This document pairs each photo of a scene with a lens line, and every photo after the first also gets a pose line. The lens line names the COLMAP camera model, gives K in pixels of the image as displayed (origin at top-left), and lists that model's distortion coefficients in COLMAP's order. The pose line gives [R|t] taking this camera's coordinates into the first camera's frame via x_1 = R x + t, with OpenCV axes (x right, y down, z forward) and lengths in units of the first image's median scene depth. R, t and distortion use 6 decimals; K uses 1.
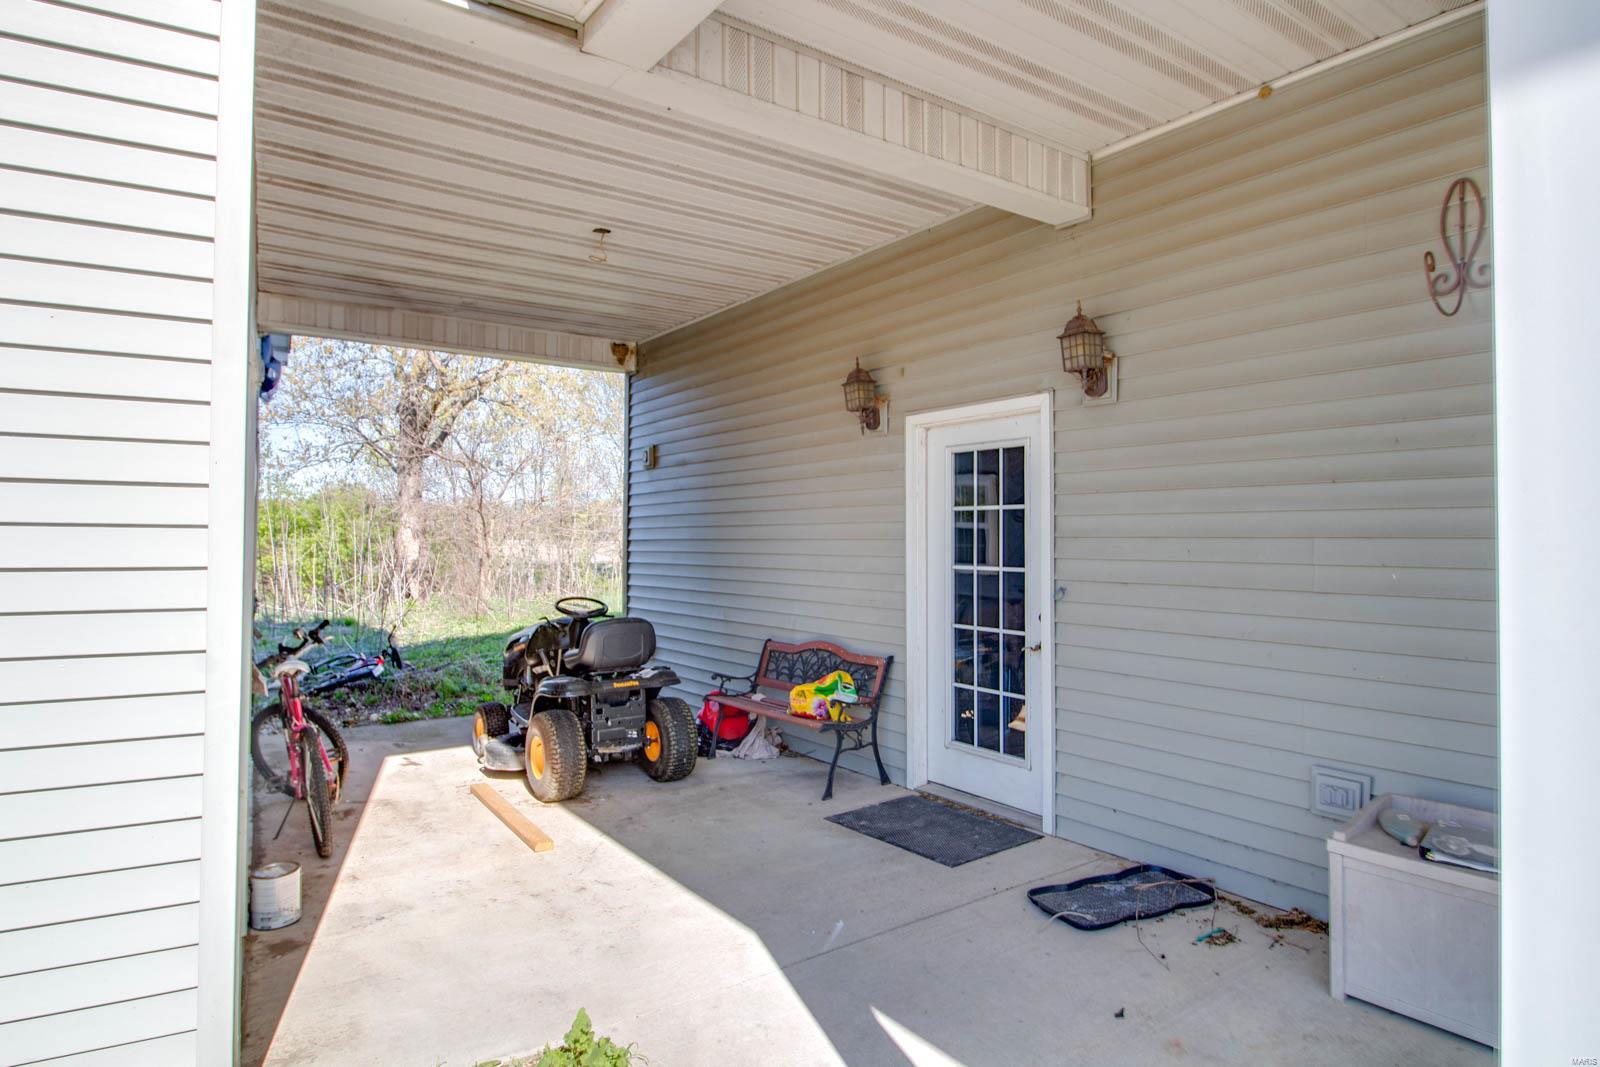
lens RADIAL K [[898.4, 0, 800.0], [0, 898.4, 533.5], [0, 0, 1]] dist [0.000416, 0.000010]
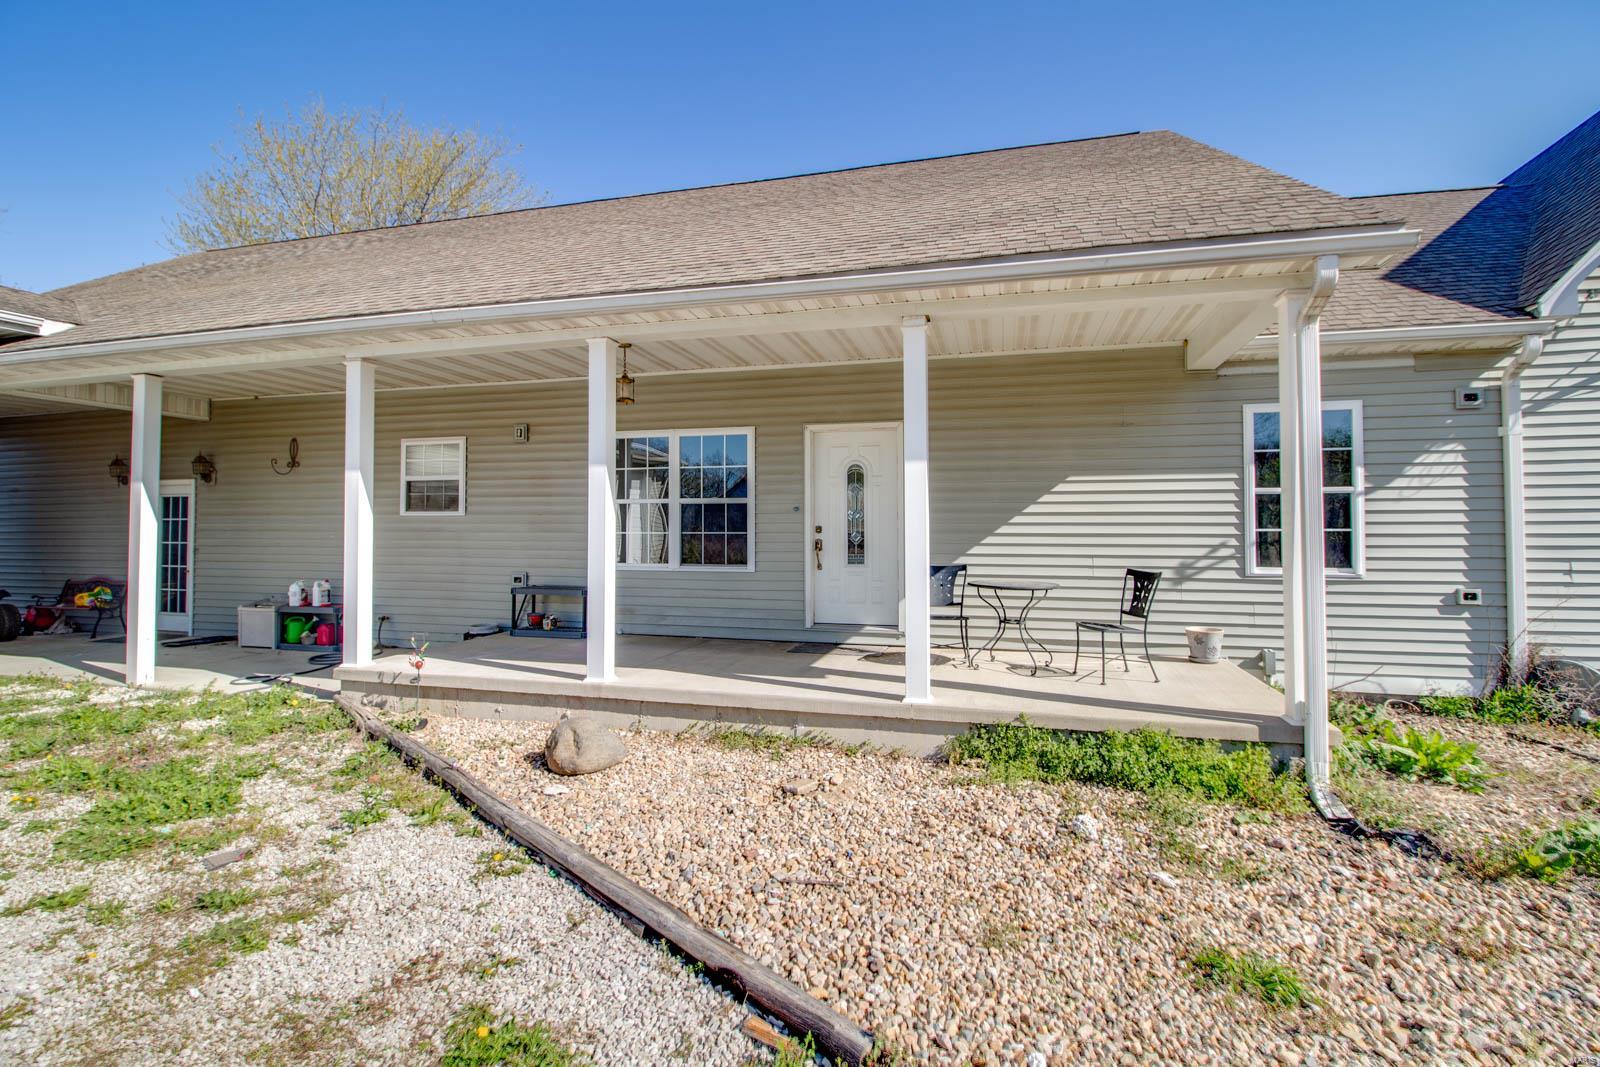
lens RADIAL K [[751.9, 0, 803.8], [0, 751.9, 514.9], [0, 0, 1]] dist [-0.021788, -0.001536]
pose [[0.773923, 0.014664, 0.633111, 0.252843], [-0.004878, 0.999840, -0.017195, -0.012990], [-0.633262, 0.010219, 0.773870, -1.739412]]
